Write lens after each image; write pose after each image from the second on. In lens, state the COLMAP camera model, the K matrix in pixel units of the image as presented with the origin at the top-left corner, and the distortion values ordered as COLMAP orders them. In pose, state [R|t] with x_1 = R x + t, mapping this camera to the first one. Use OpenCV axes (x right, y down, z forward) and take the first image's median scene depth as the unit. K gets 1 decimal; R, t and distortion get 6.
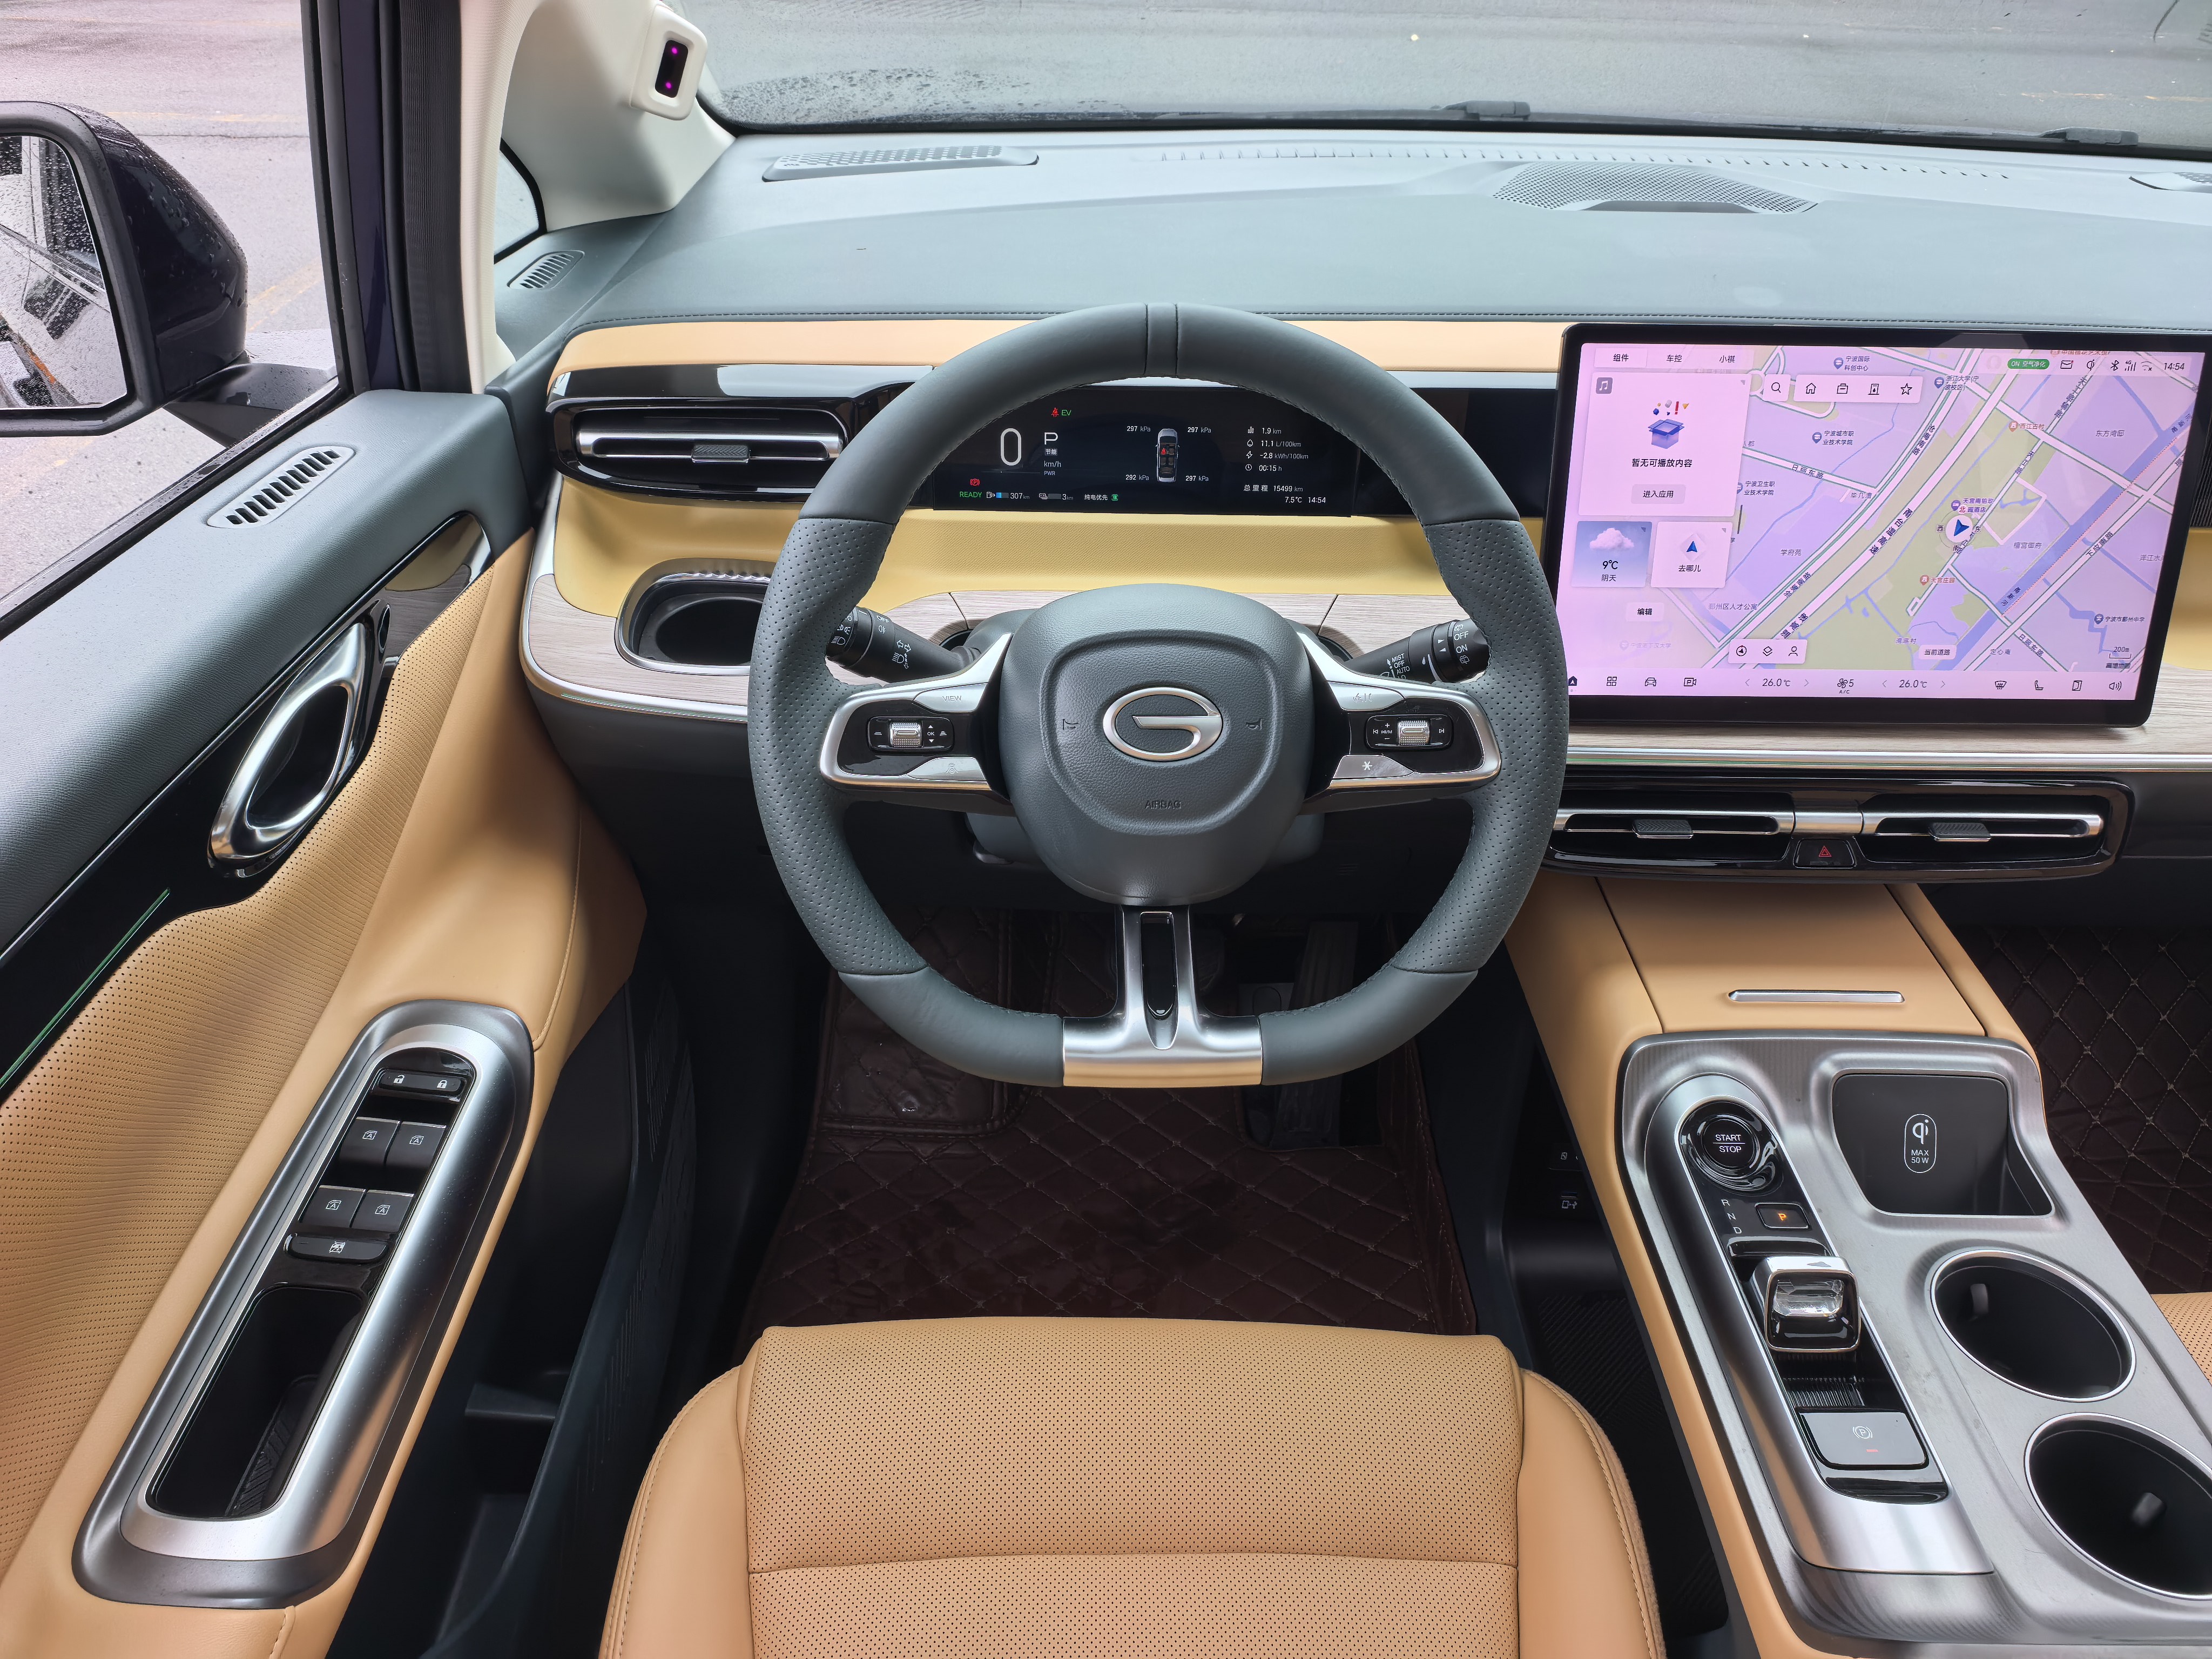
lens RADIAL K [[1571.4, 0, 1087.7], [0, 1571.4, 833.8], [0, 0, 1]] dist [0.031639, -0.049203]
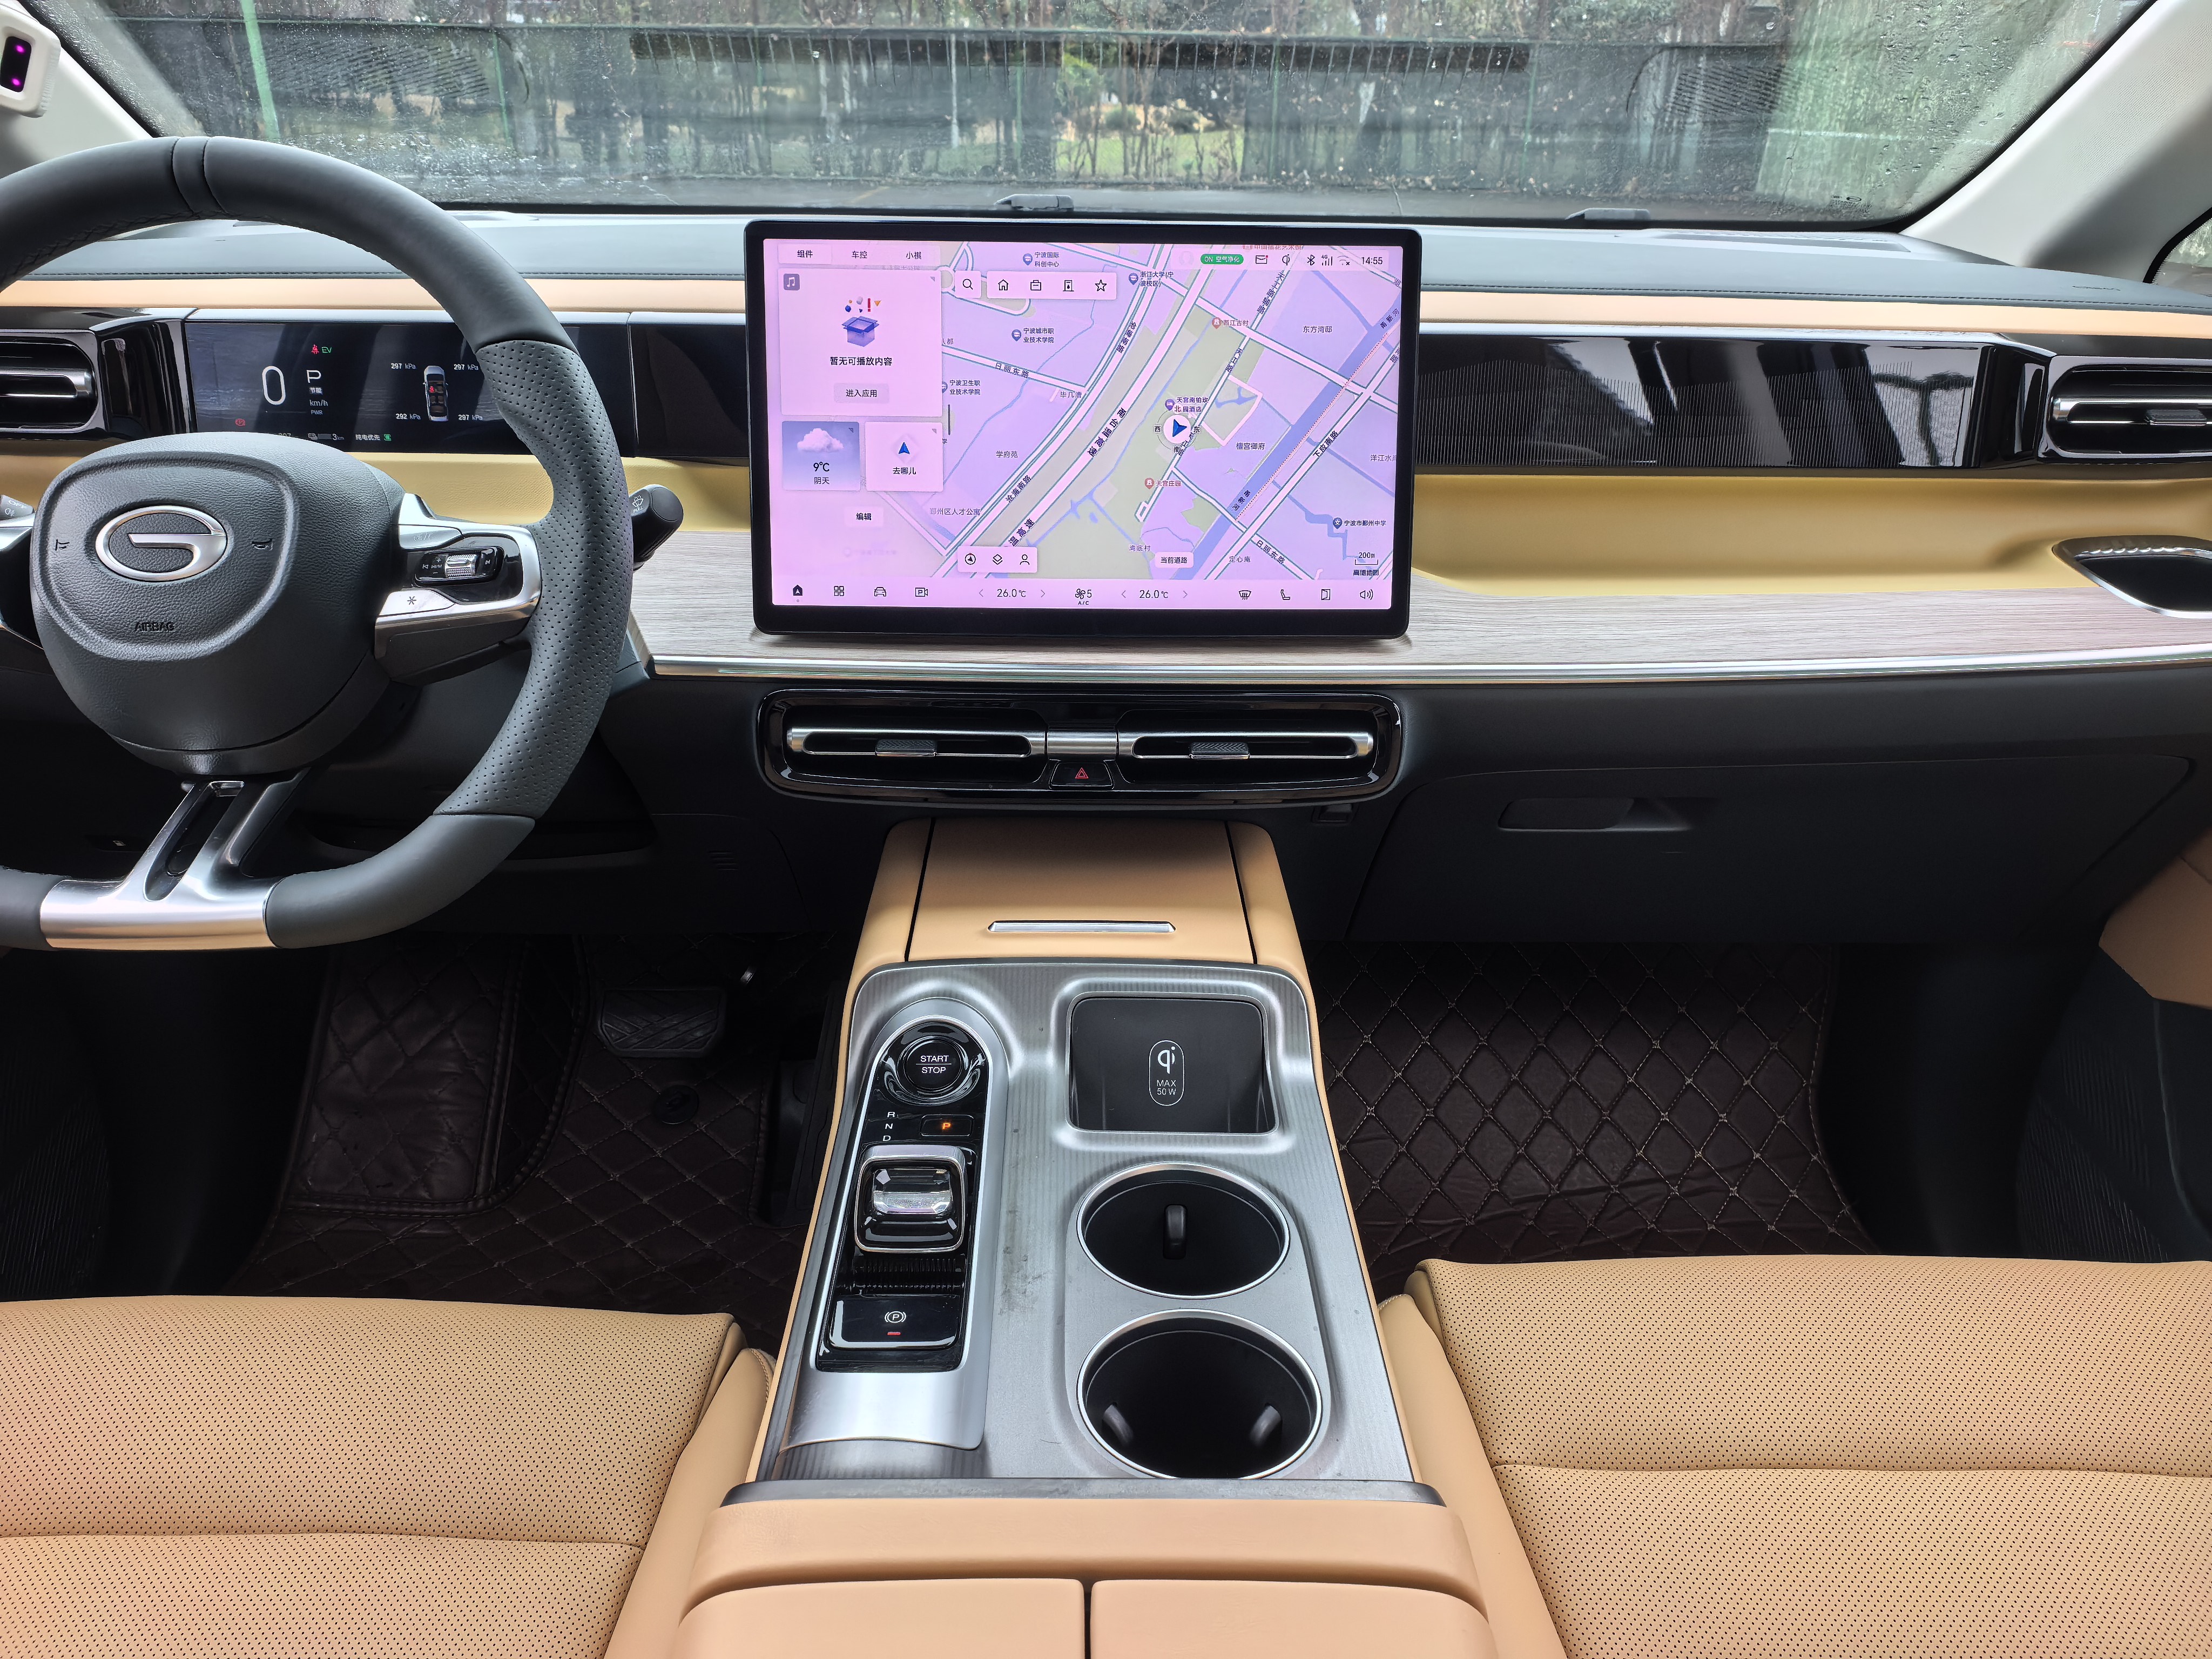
lens RADIAL K [[1571.4, 0, 1106.7], [0, 1571.4, 861.7], [0, 0, 1]] dist [0.031639, -0.049203]
pose [[0.999944, -0.007951, 0.006981, 0.487067], [0.008957, 0.987331, -0.158419, 0.218841], [-0.005633, 0.158473, 0.987347, 0.079845]]
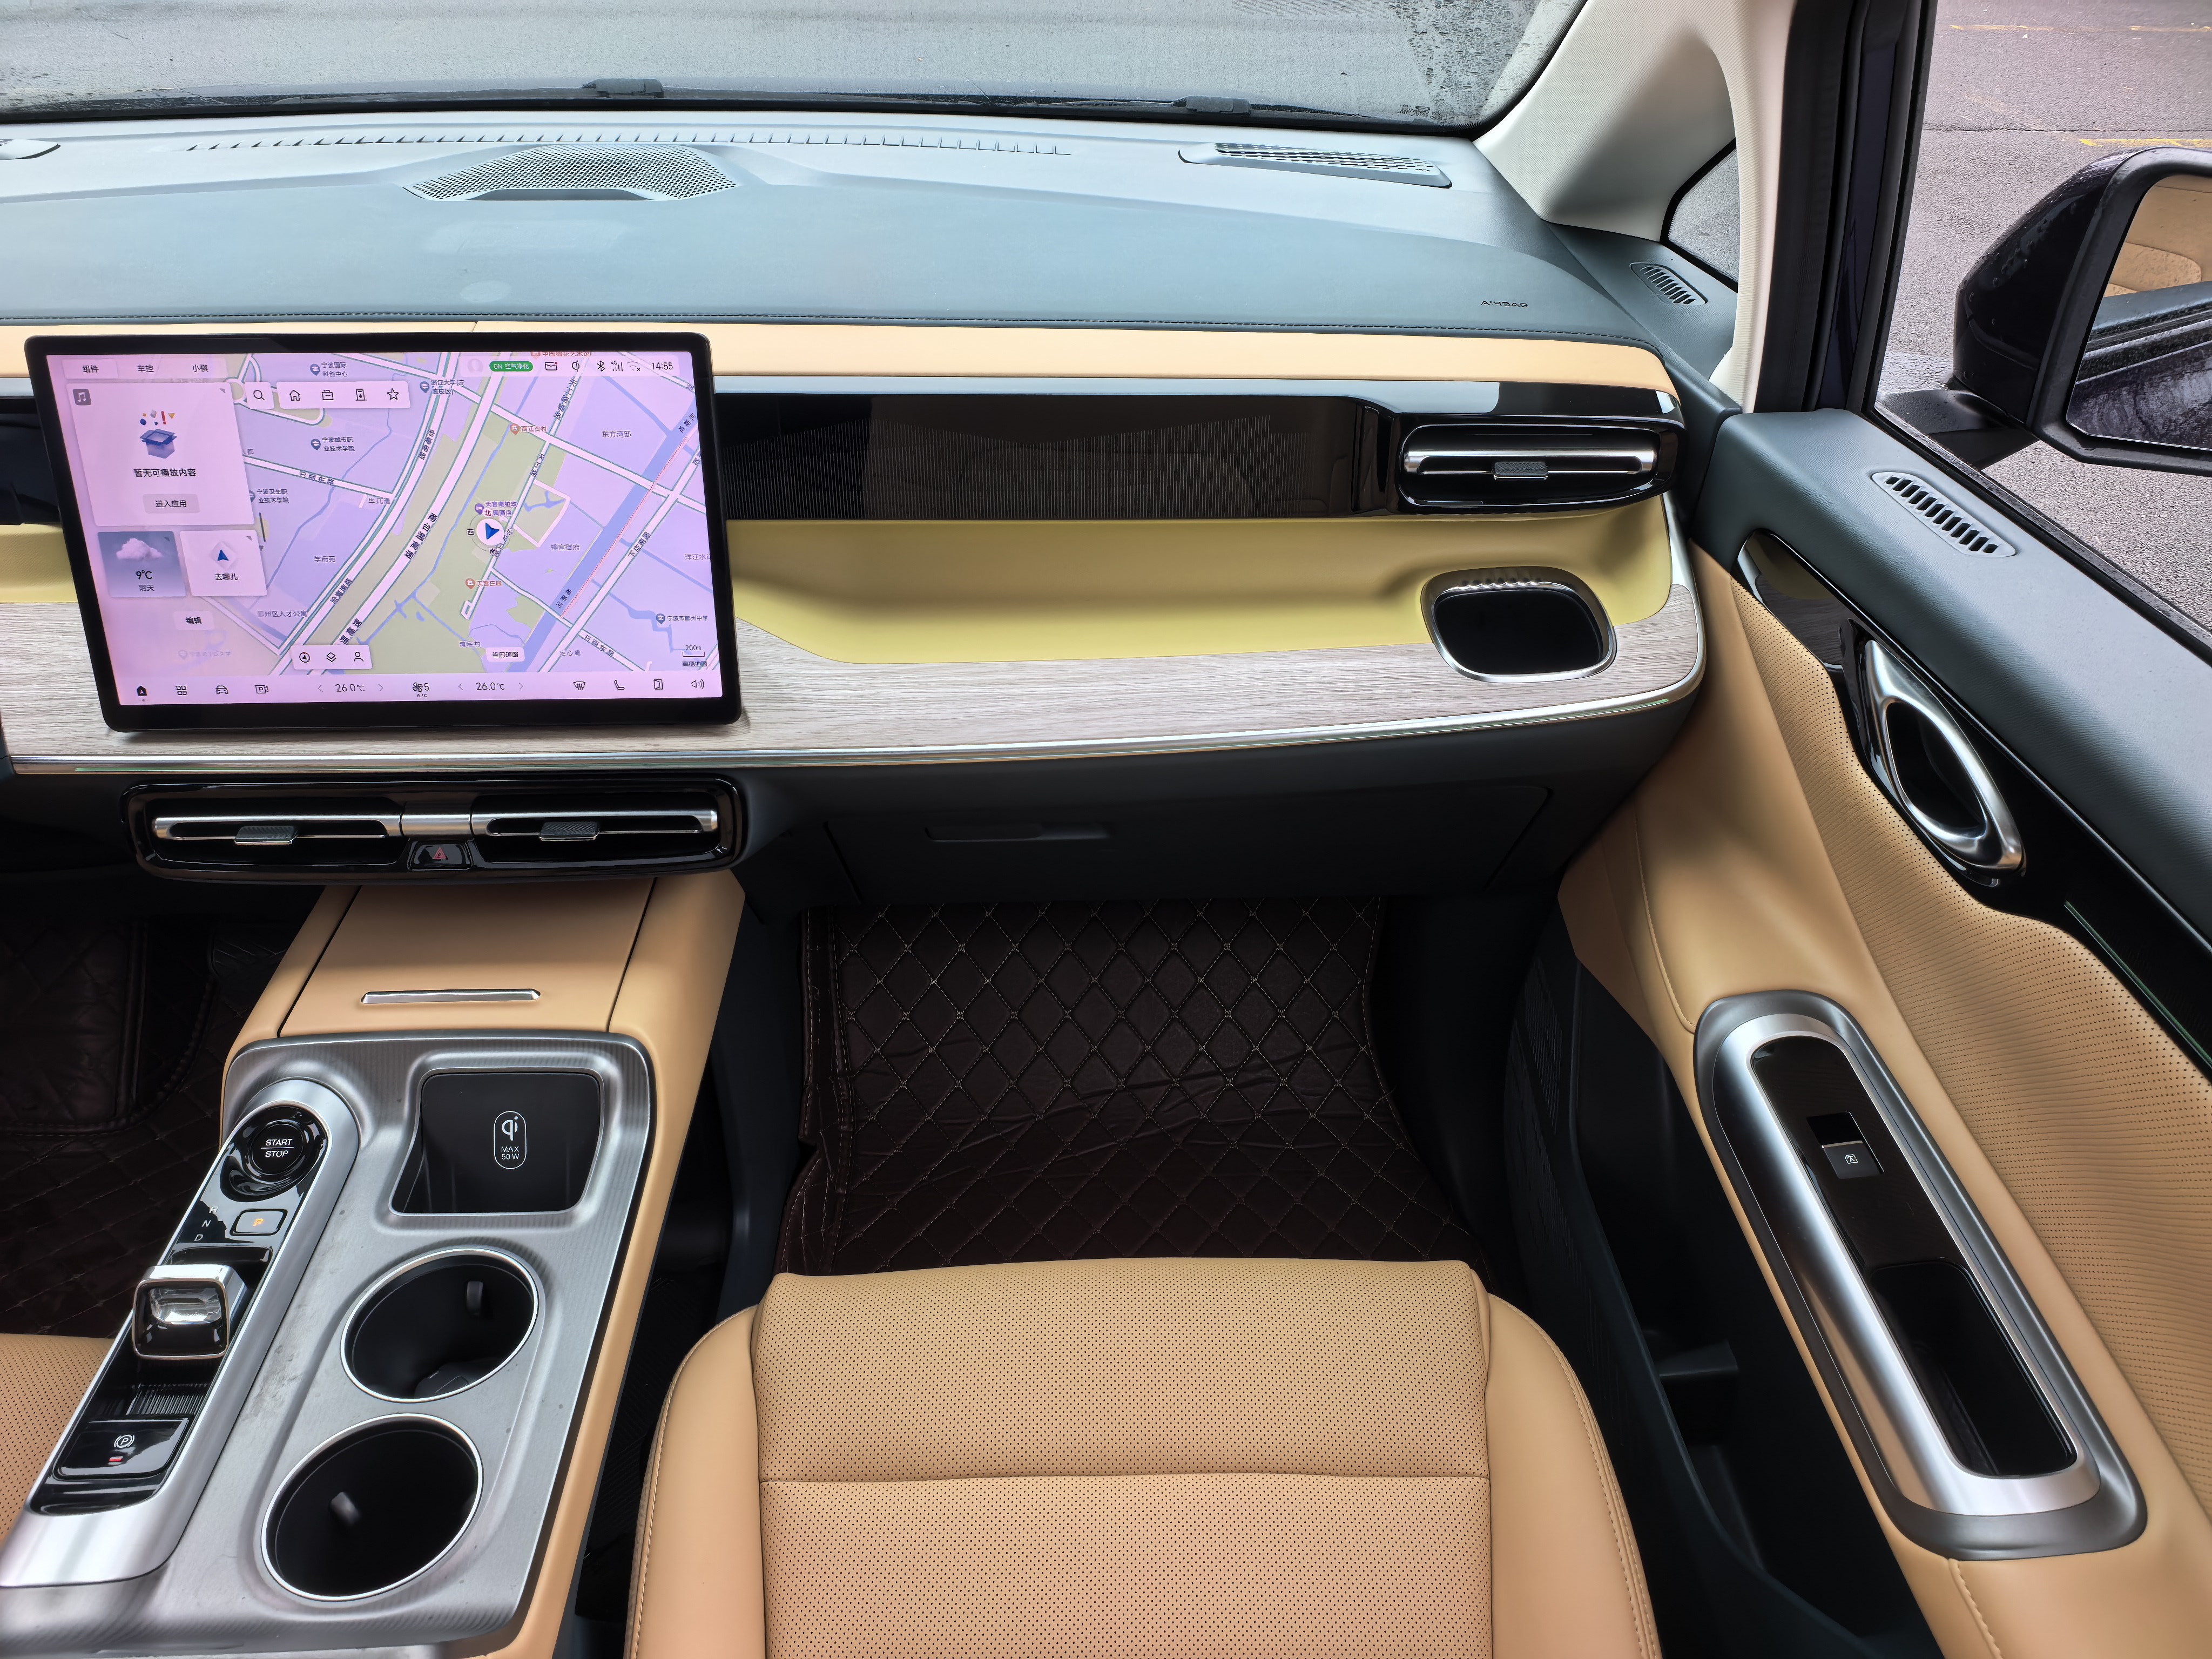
lens RADIAL K [[1571.4, 0, 1149.0], [0, 1571.4, 832.0], [0, 0, 1]] dist [0.031639, -0.049203]
pose [[0.999332, -0.025490, 0.026191, 0.915541], [0.024731, 0.999276, 0.028907, -0.020865], [-0.026909, -0.028240, 0.999239, -0.017793]]
